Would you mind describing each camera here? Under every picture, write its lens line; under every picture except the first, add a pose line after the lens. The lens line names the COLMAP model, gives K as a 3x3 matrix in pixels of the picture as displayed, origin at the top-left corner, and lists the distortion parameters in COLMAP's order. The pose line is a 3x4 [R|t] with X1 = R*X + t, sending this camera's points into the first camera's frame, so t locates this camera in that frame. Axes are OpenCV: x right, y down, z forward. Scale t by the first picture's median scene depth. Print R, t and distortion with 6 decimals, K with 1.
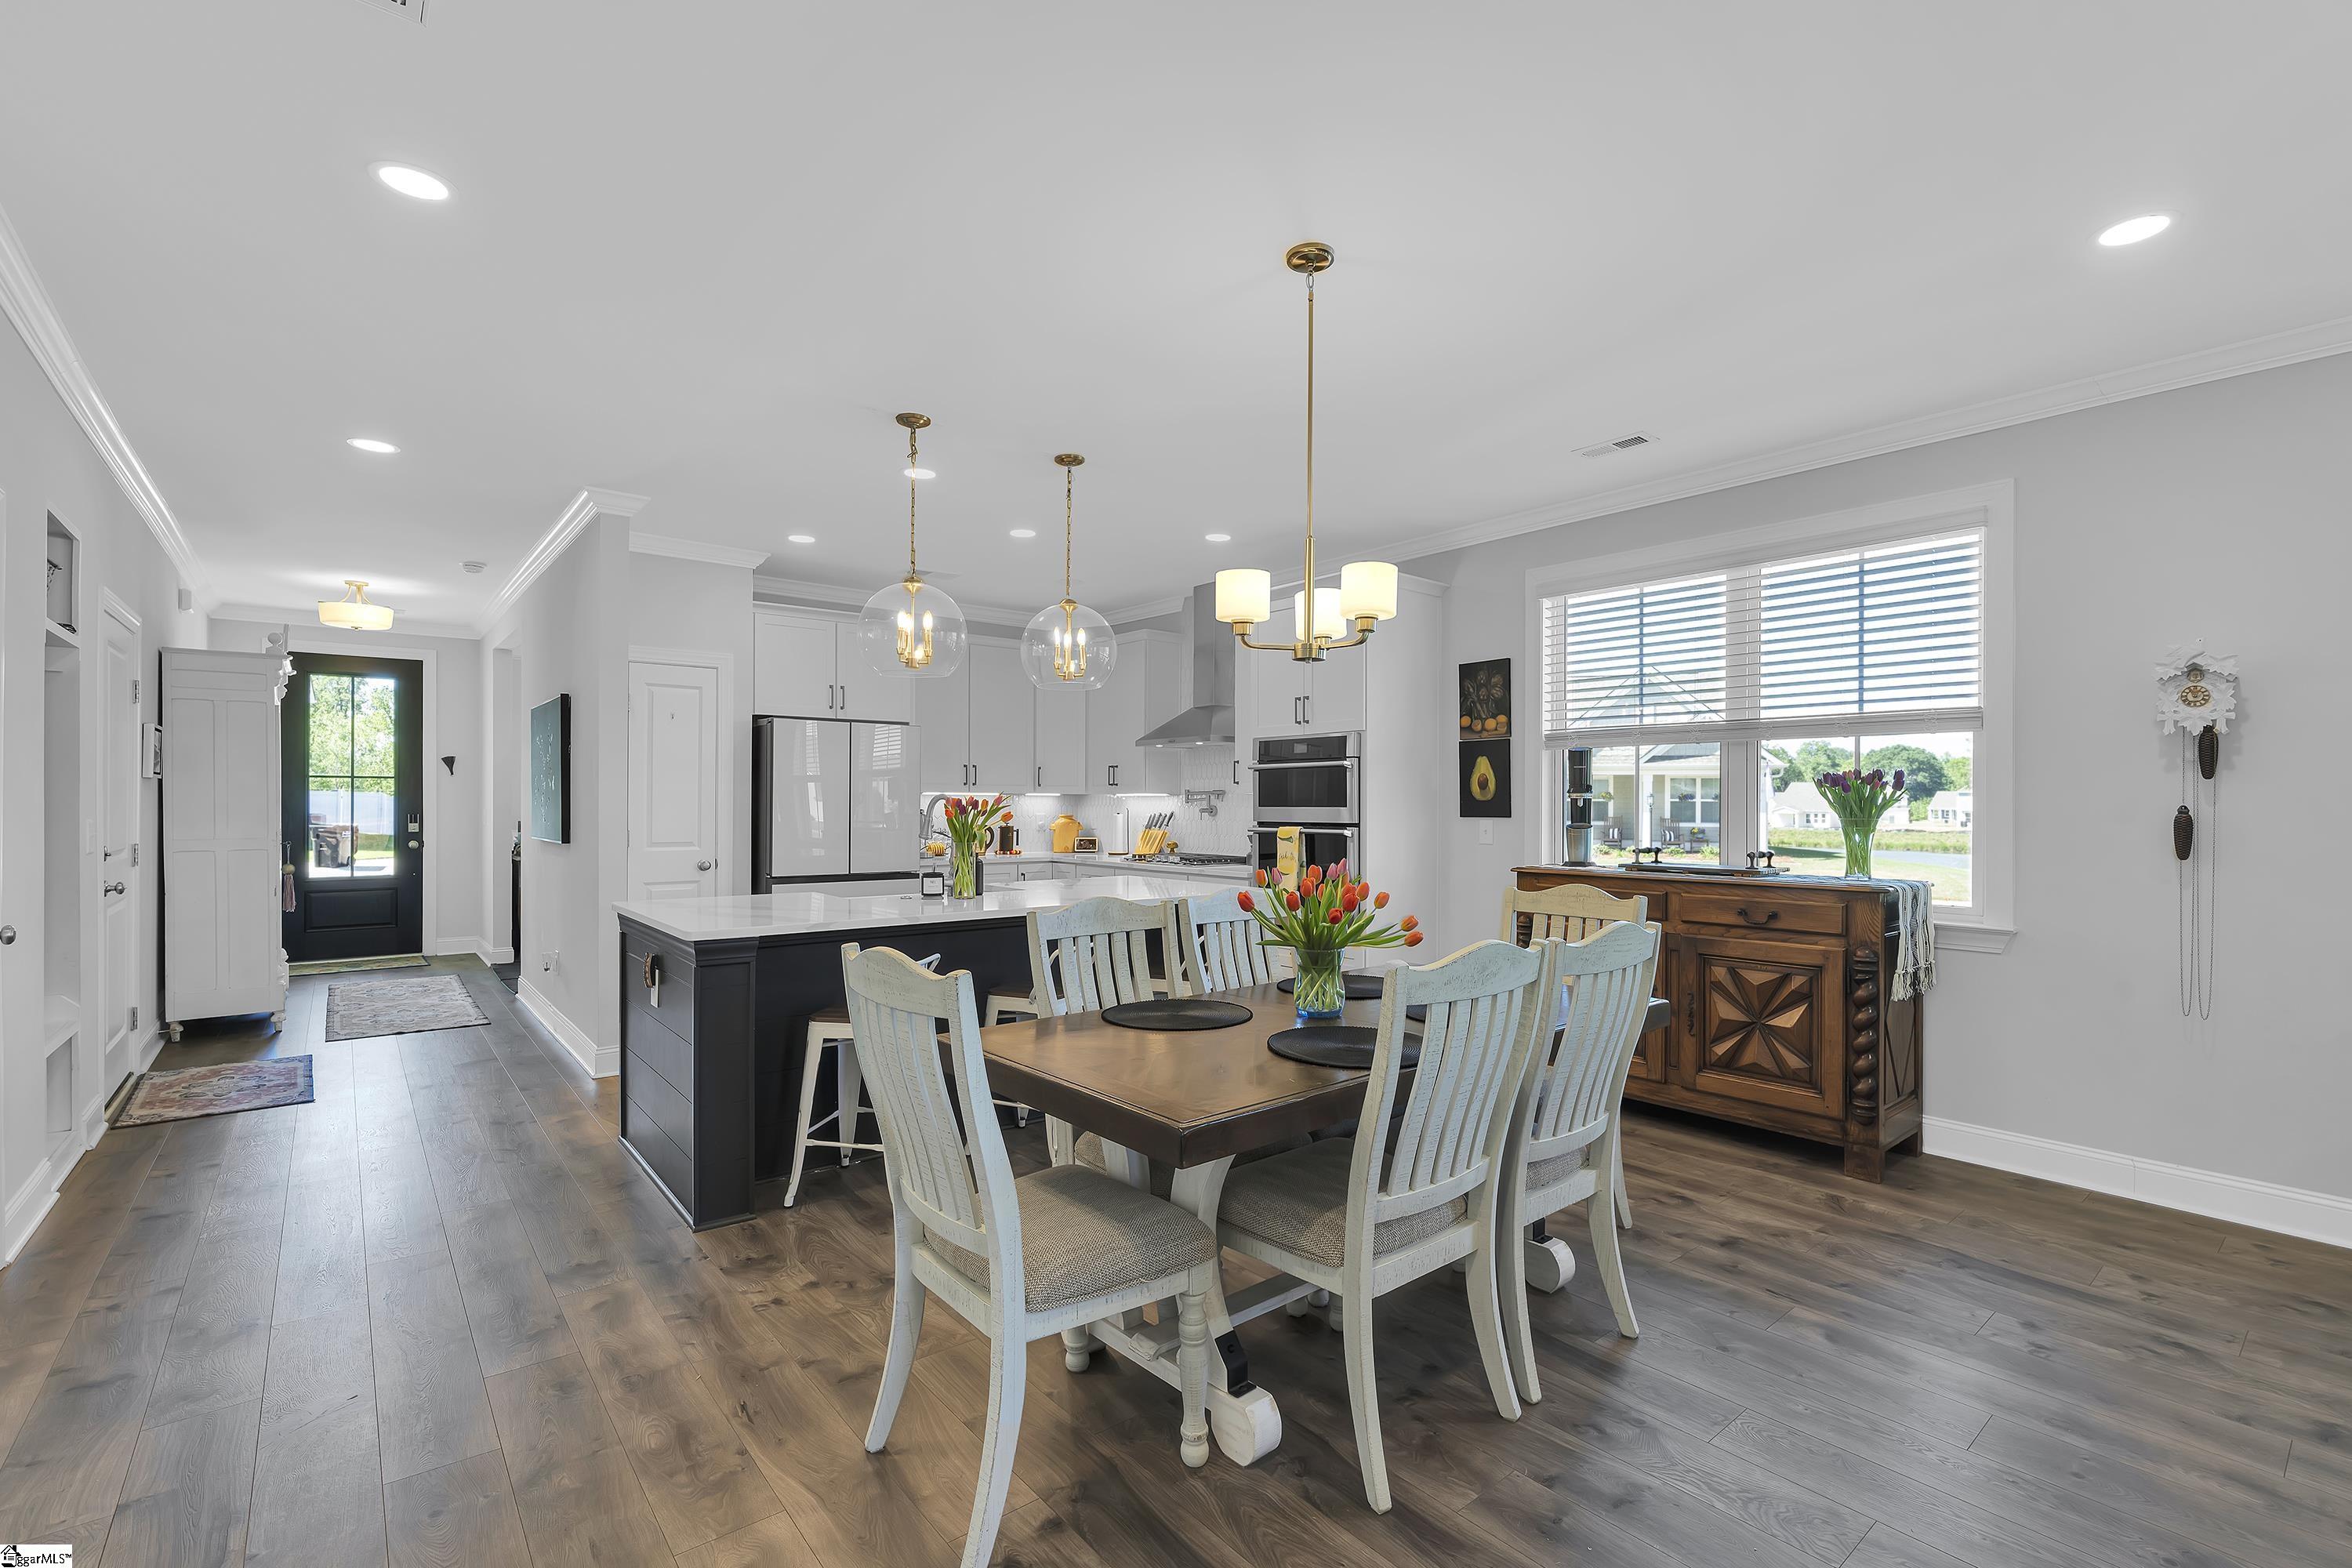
lens RADIAL K [[1028.0, 0, 1177.2], [0, 1028.0, 795.4], [0, 0, 1]] dist [-0.014048, 0.002479]
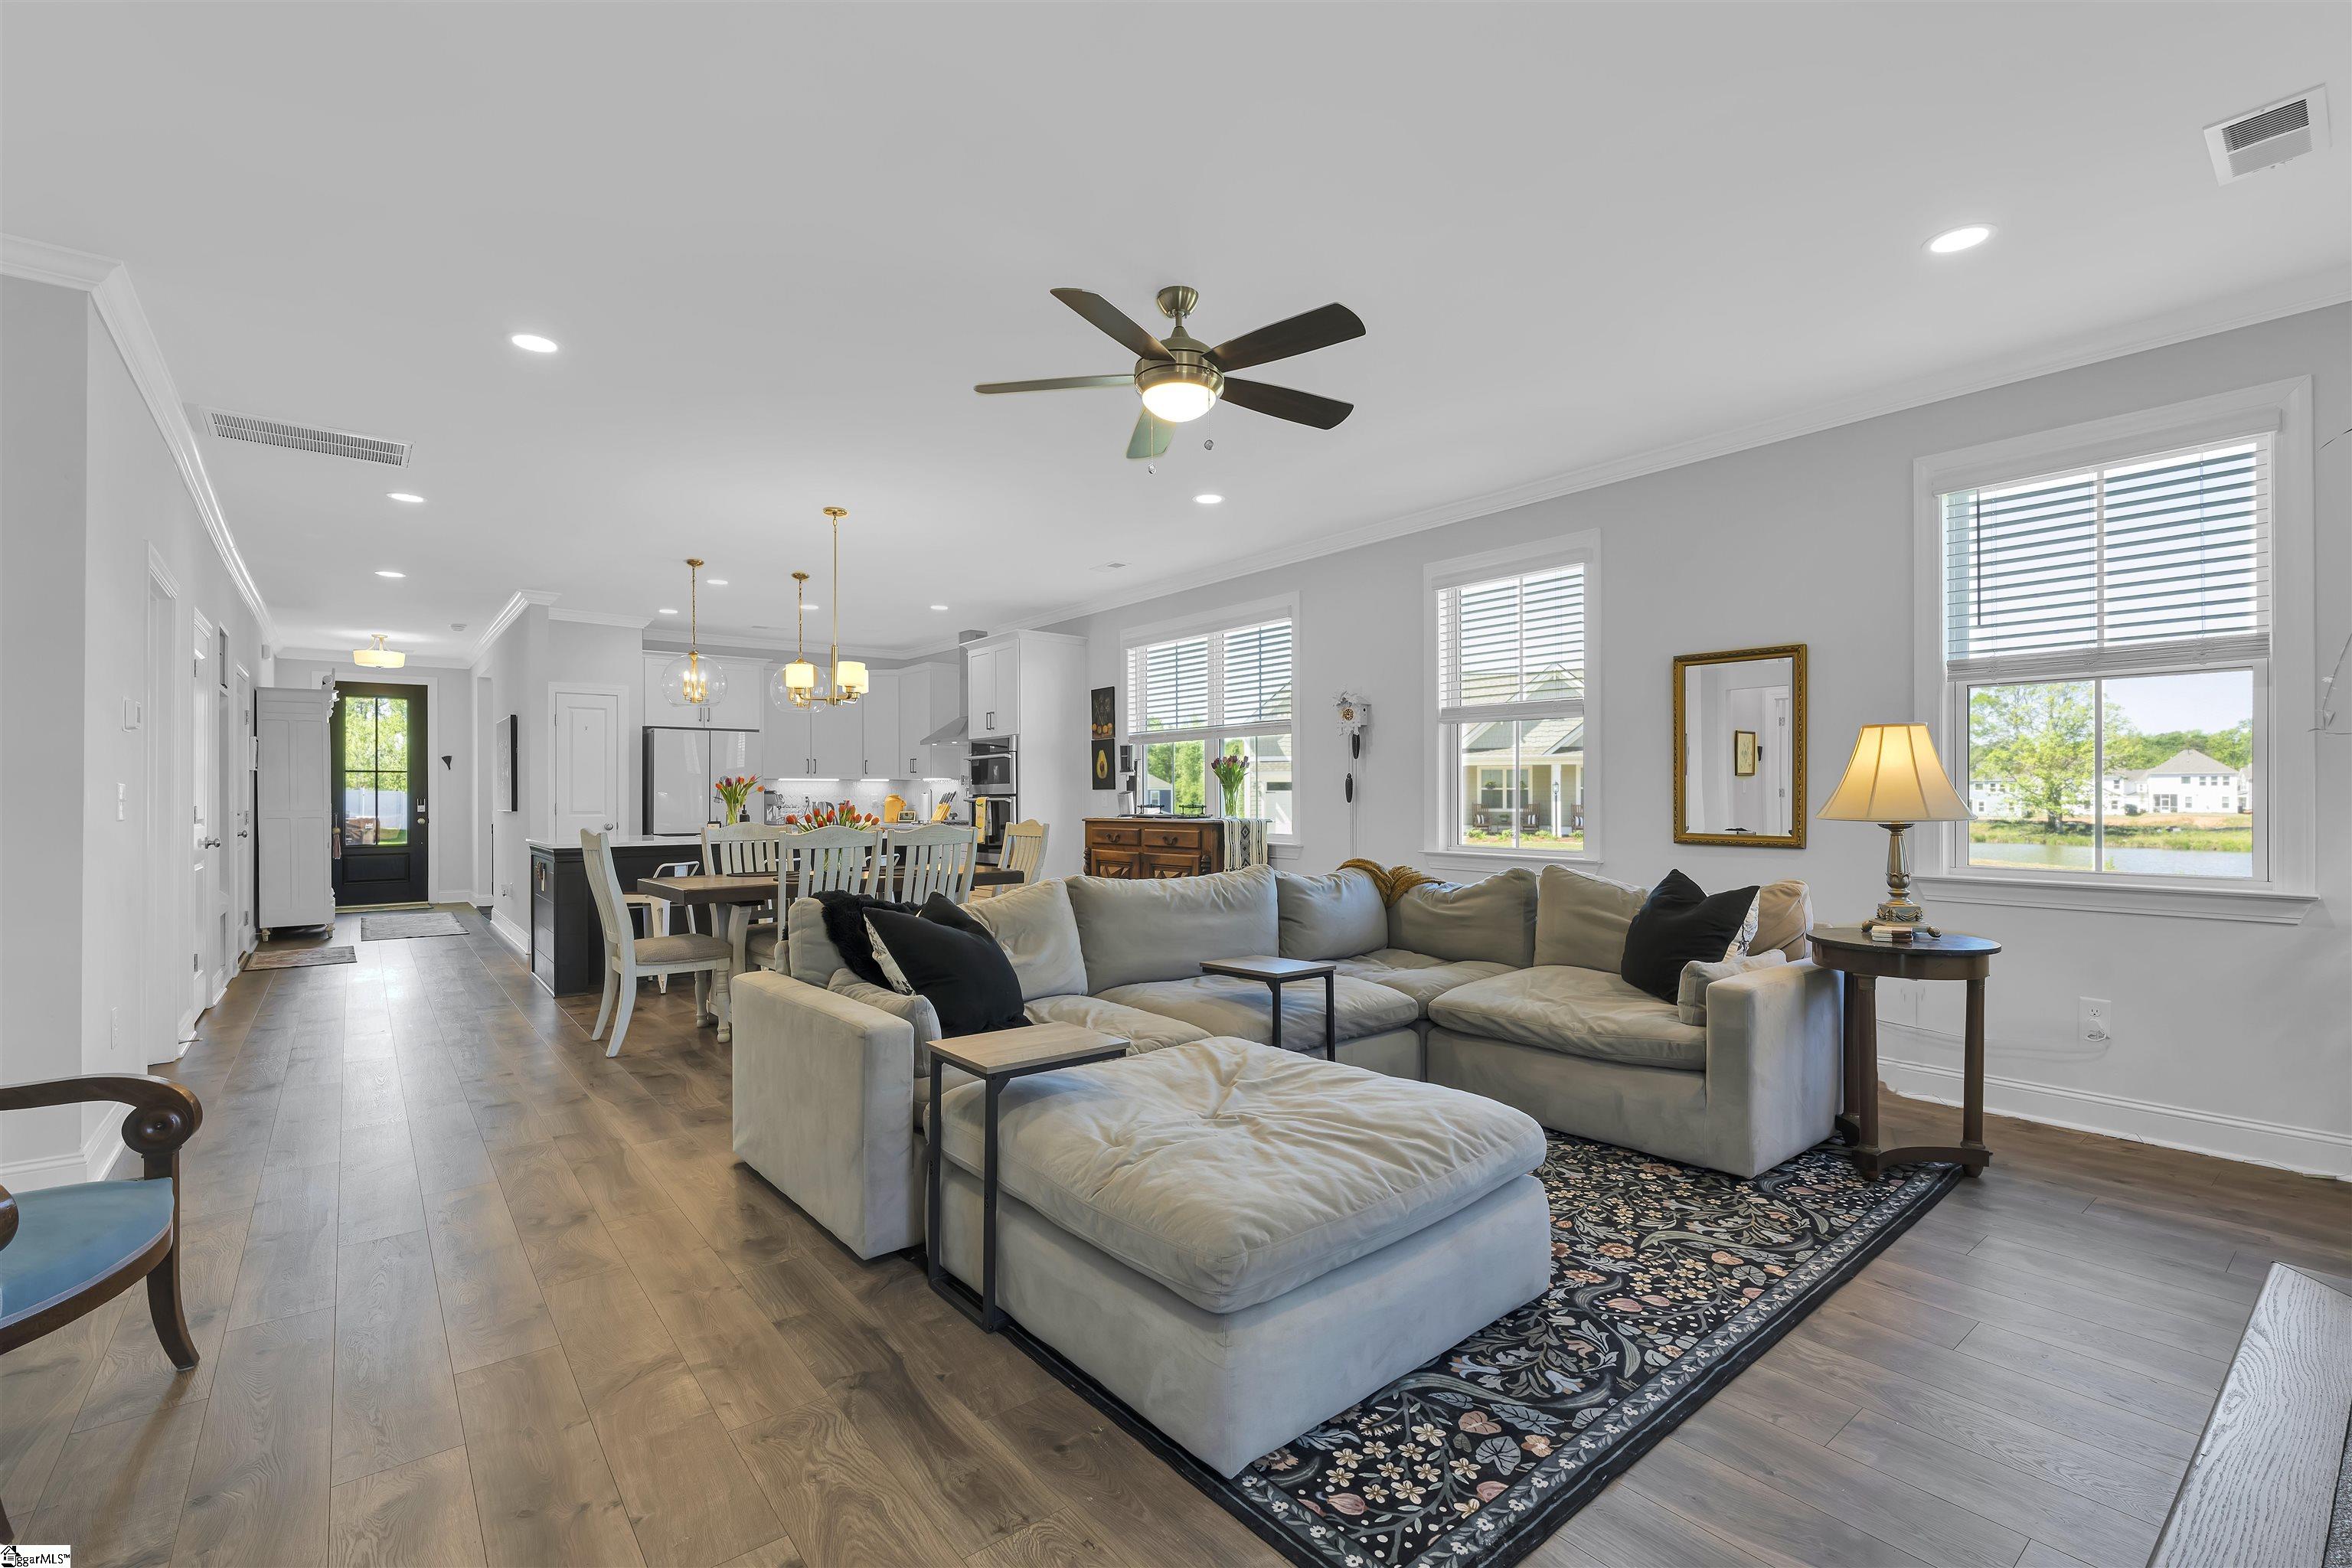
lens RADIAL K [[1028.0, 0, 1171.3], [0, 1028.0, 785.2], [0, 0, 1]] dist [-0.014048, 0.002479]
pose [[0.999851, -0.007797, -0.015426, 0.420651], [0.007715, 0.999956, -0.005381, 0.023494], [0.015468, 0.005261, 0.999867, -0.531912]]
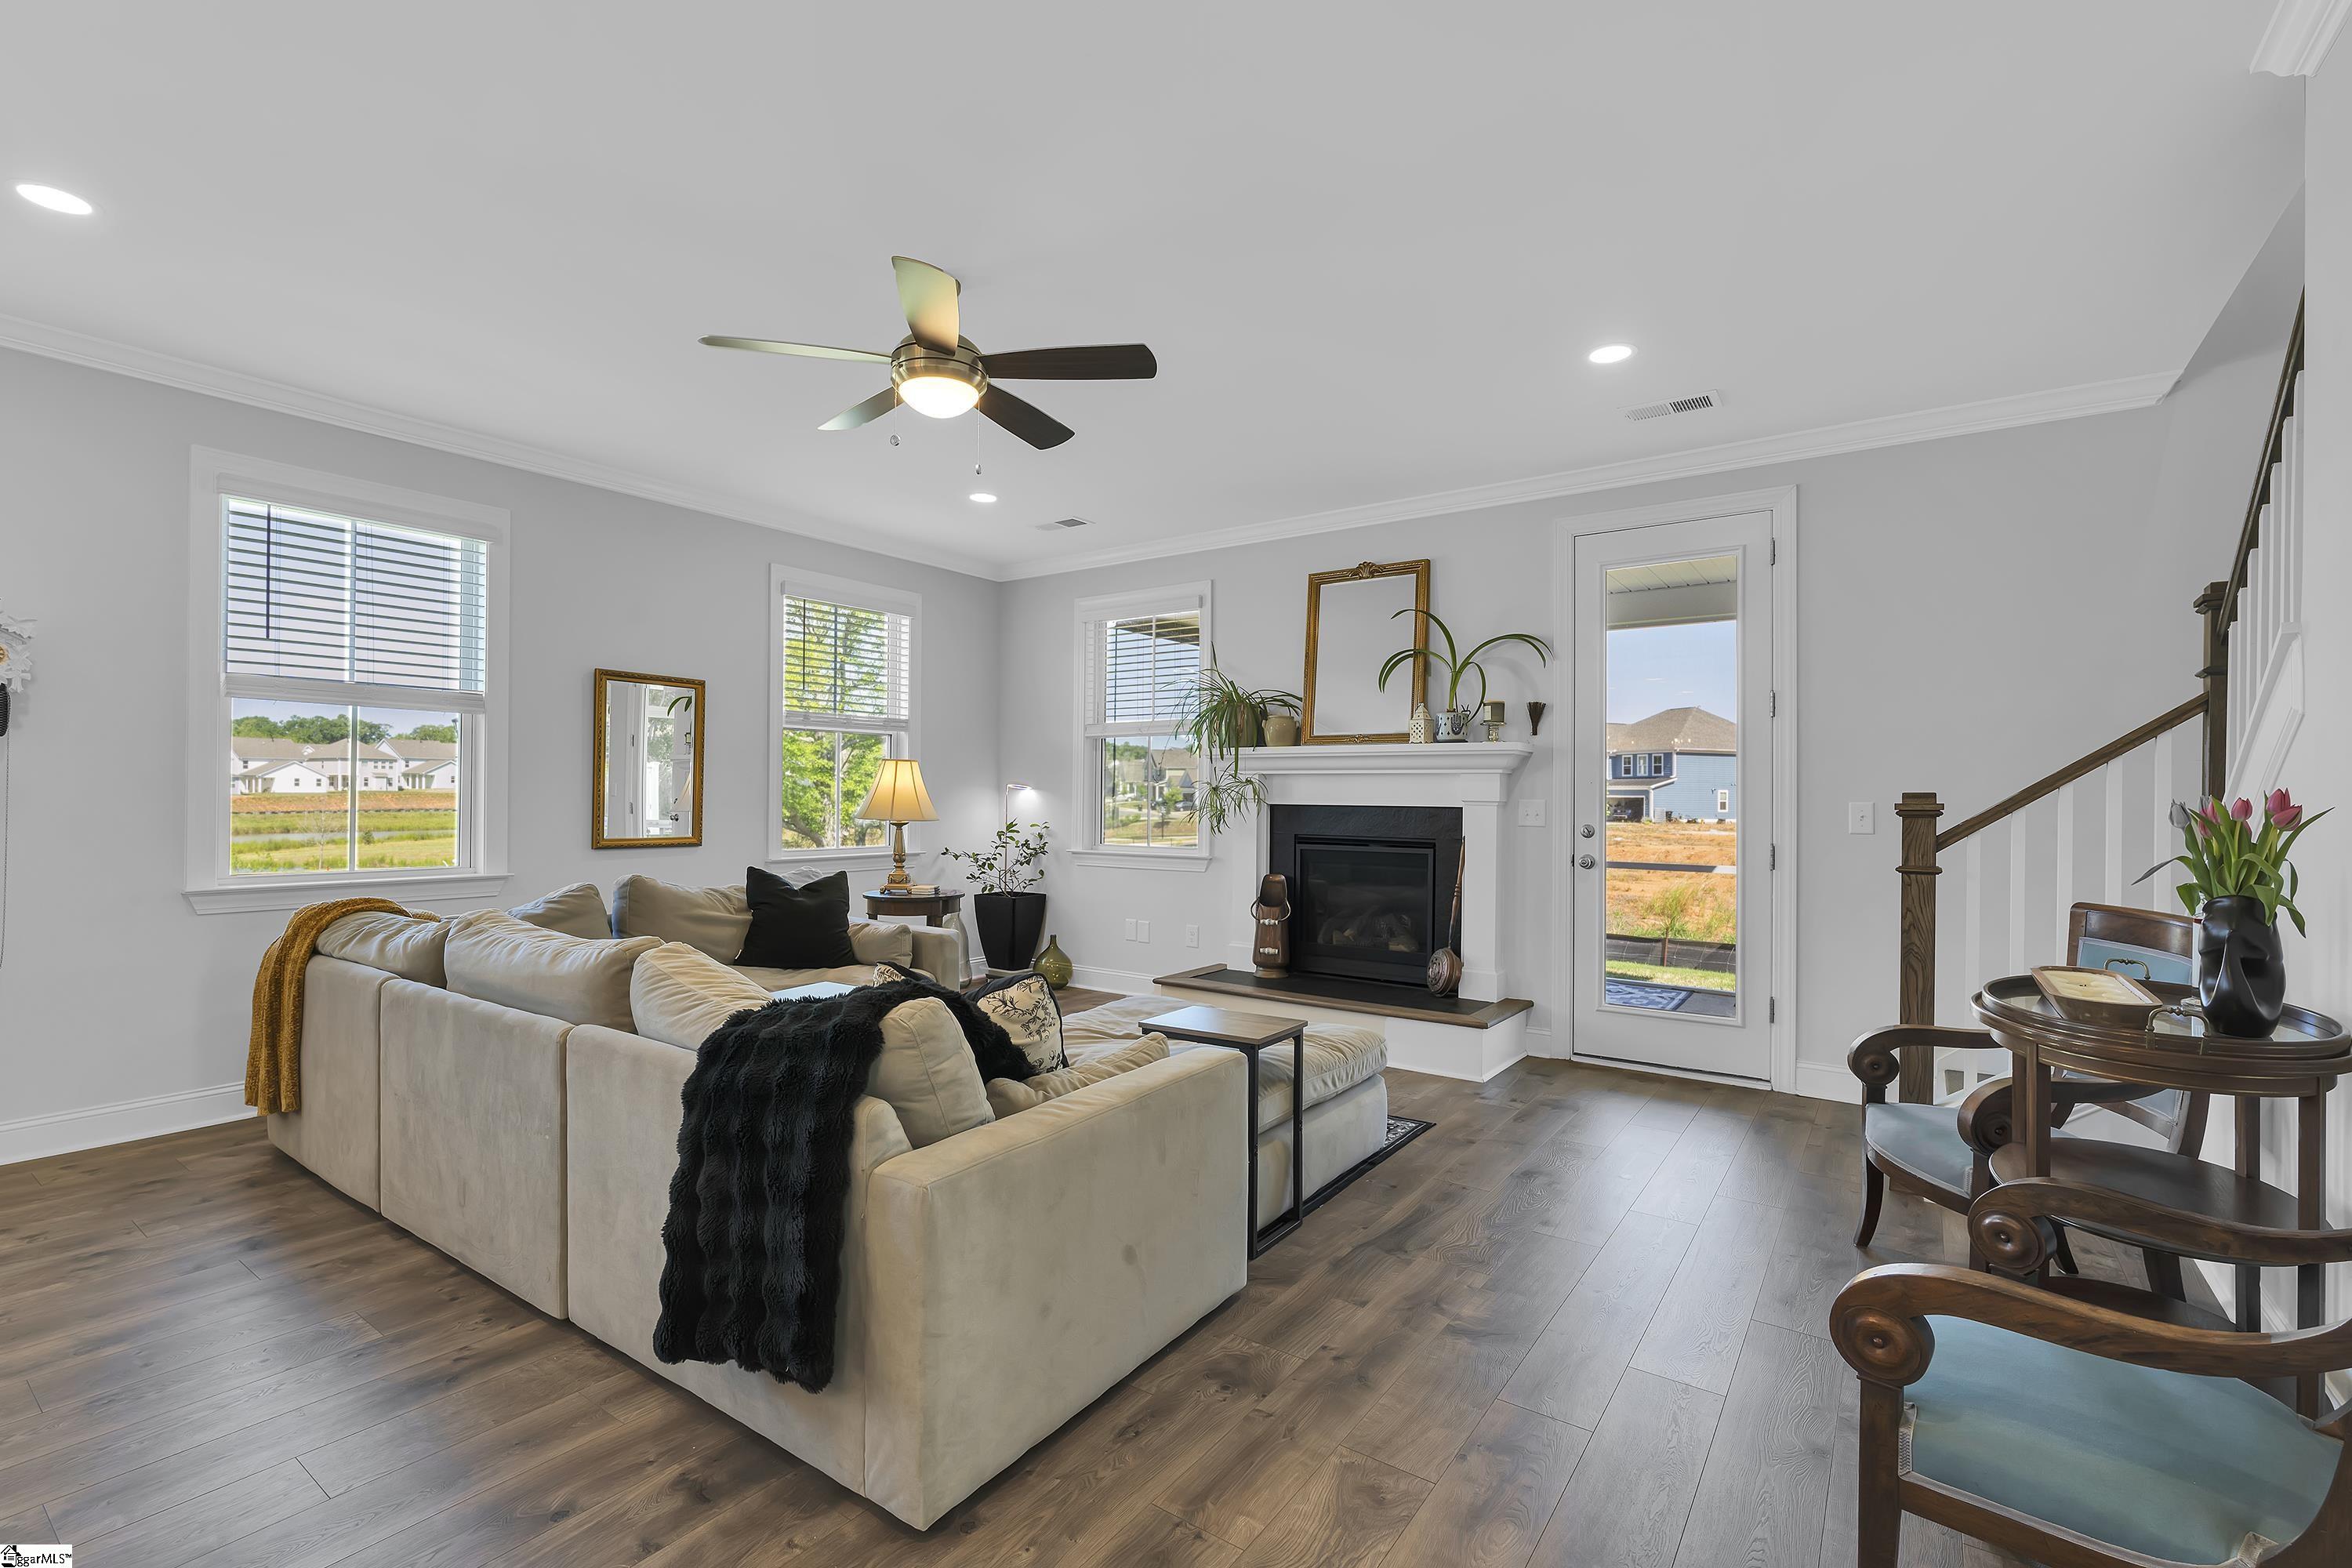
lens RADIAL K [[1028.0, 0, 1176.5], [0, 1028.0, 793.6], [0, 0, 1]] dist [-0.014048, 0.002479]
pose [[-0.248509, -0.006571, 0.968607, -0.156823], [-0.012842, 0.999911, 0.003489, 0.013747], [-0.968544, -0.011572, -0.248572, 0.070645]]
